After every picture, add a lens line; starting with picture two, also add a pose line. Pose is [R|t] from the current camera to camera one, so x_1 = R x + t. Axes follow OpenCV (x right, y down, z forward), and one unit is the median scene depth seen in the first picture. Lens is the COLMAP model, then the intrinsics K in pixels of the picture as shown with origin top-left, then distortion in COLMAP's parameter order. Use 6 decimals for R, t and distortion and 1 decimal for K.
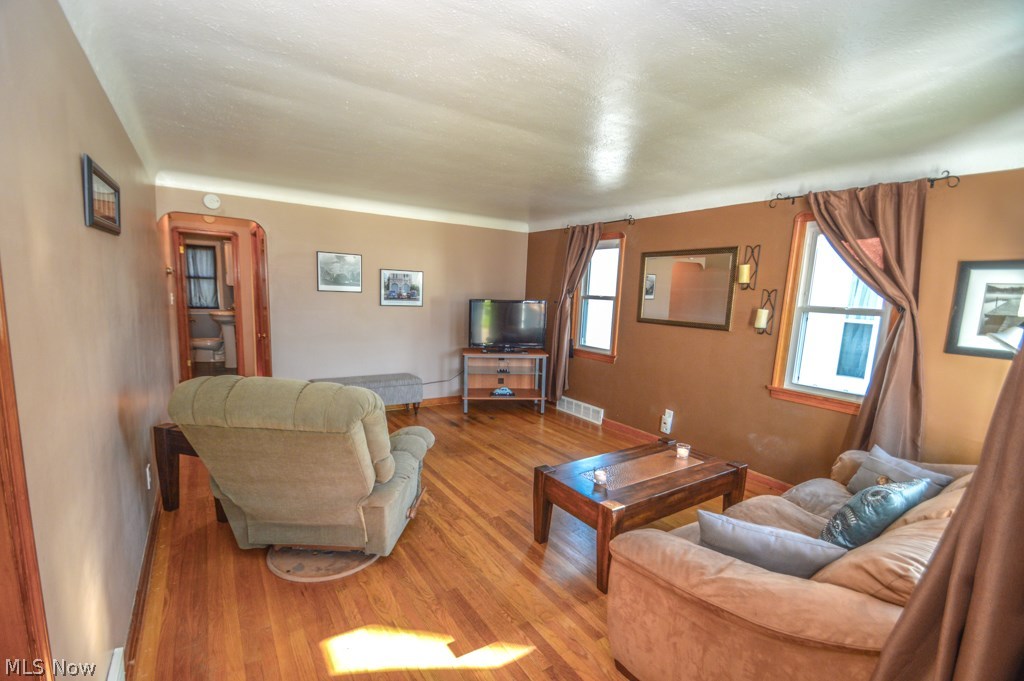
lens RADIAL K [[451.9, 0, 512.8], [0, 451.9, 360.4], [0, 0, 1]] dist [-0.002292, -0.002266]
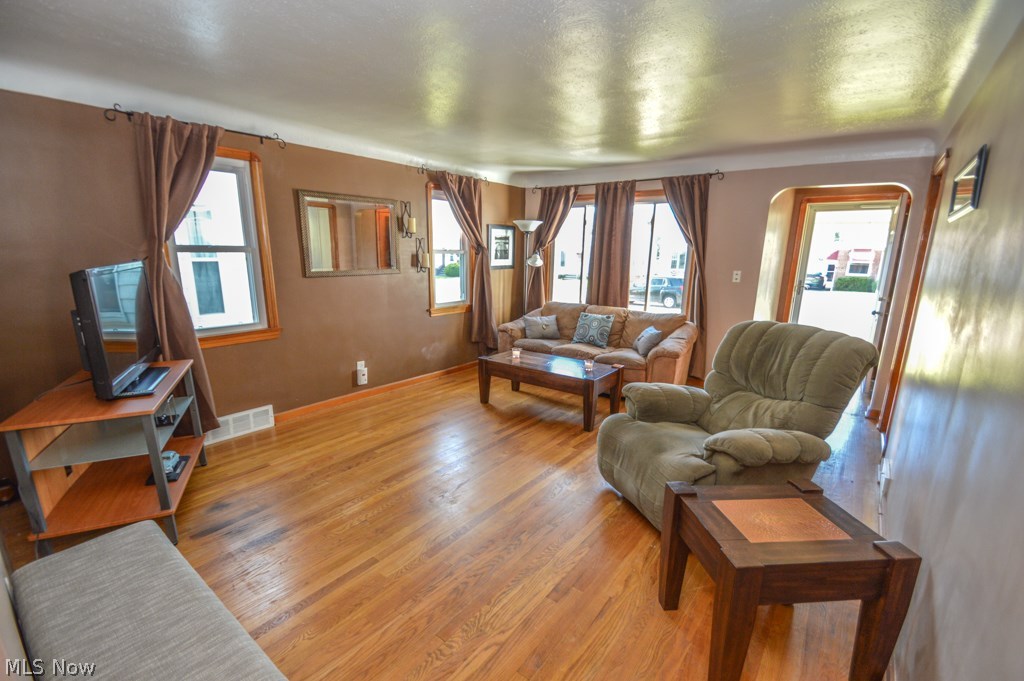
lens RADIAL K [[451.9, 0, 513.3], [0, 451.9, 347.1], [0, 0, 1]] dist [-0.002292, -0.002266]
pose [[-0.313673, -0.245760, 0.917176, -0.582259], [0.118896, 0.948157, 0.294724, -0.150882], [-0.942058, 0.201496, -0.268191, 0.837433]]
